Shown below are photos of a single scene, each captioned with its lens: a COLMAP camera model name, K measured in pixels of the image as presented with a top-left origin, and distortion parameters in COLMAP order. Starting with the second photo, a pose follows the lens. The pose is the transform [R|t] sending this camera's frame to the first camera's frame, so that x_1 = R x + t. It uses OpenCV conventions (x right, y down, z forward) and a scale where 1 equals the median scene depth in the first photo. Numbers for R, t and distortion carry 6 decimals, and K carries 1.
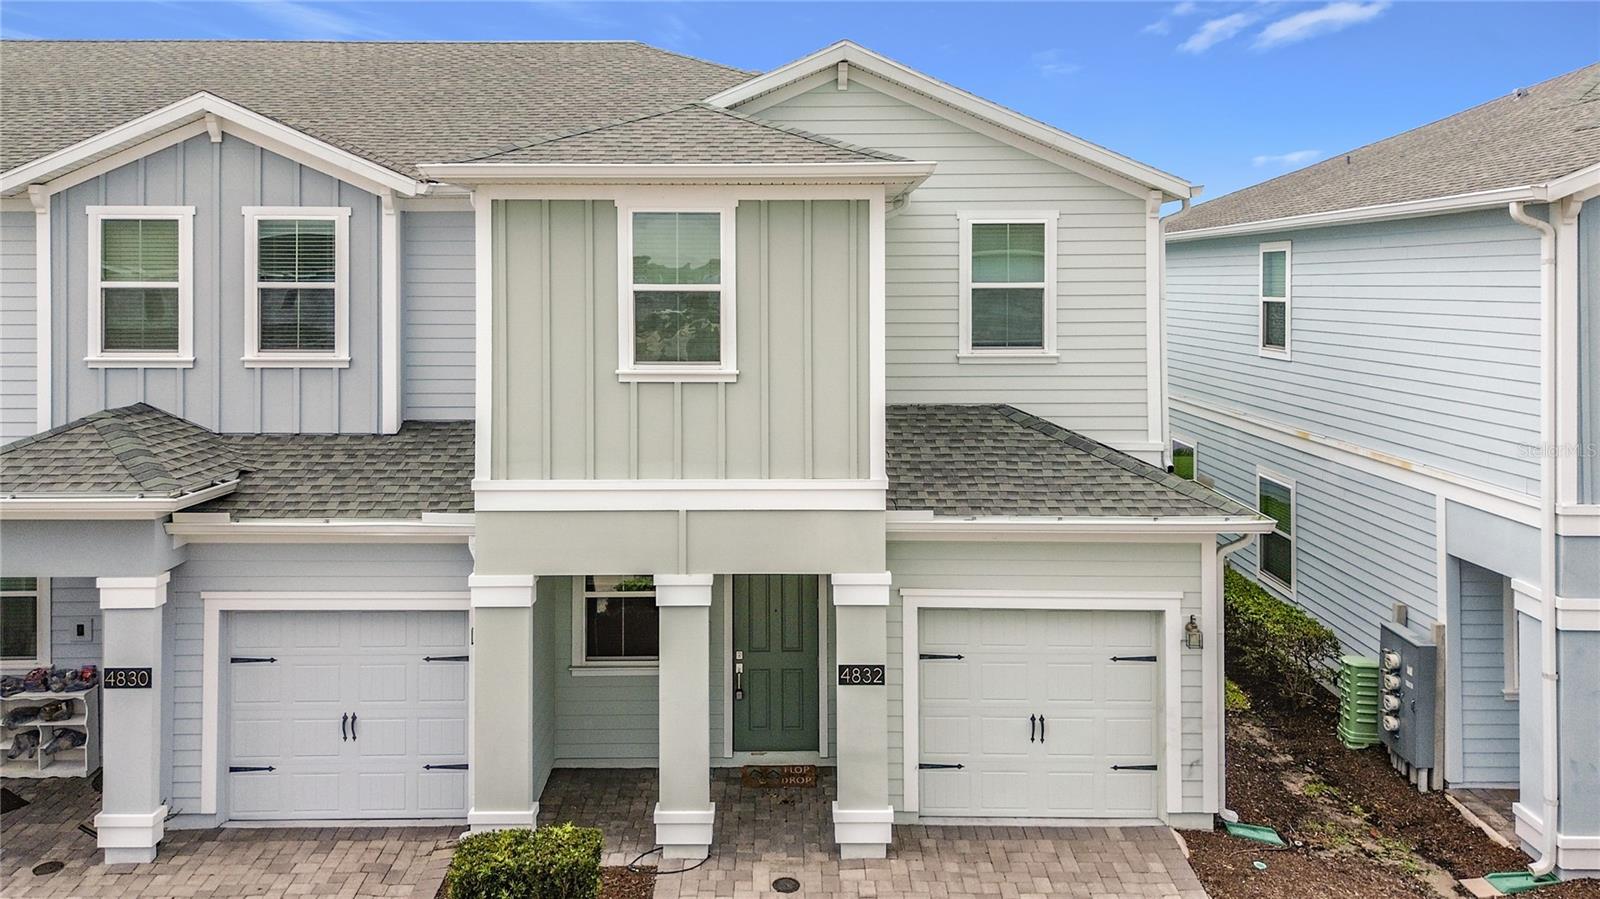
lens RADIAL K [[1182.9, 0, 793.8], [0, 1182.9, 300.4], [0, 0, 1]] dist [0.017192, 0.007346]
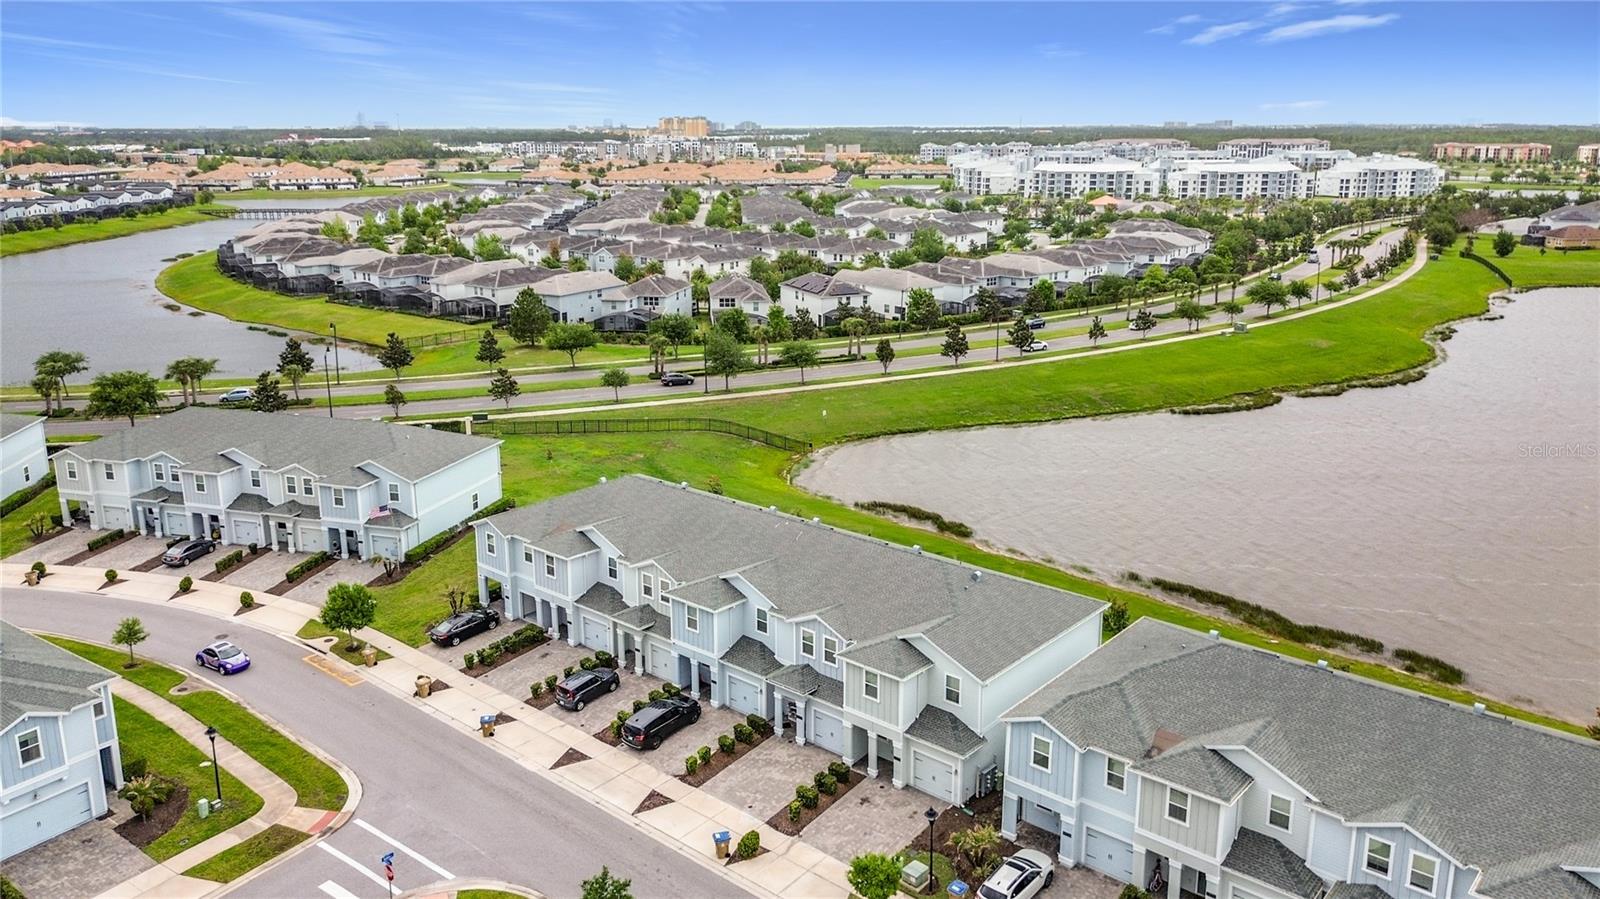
lens RADIAL K [[1181.6, 0, 796.2], [0, 1181.6, 441.2], [0, 0, 1]] dist [0.065021, -0.097830]
pose [[0.752289, 0.166548, -0.637434, 2.924056], [-0.003006, 0.968378, 0.249469, -2.451835], [0.658826, -0.185757, 0.729001, -3.027132]]
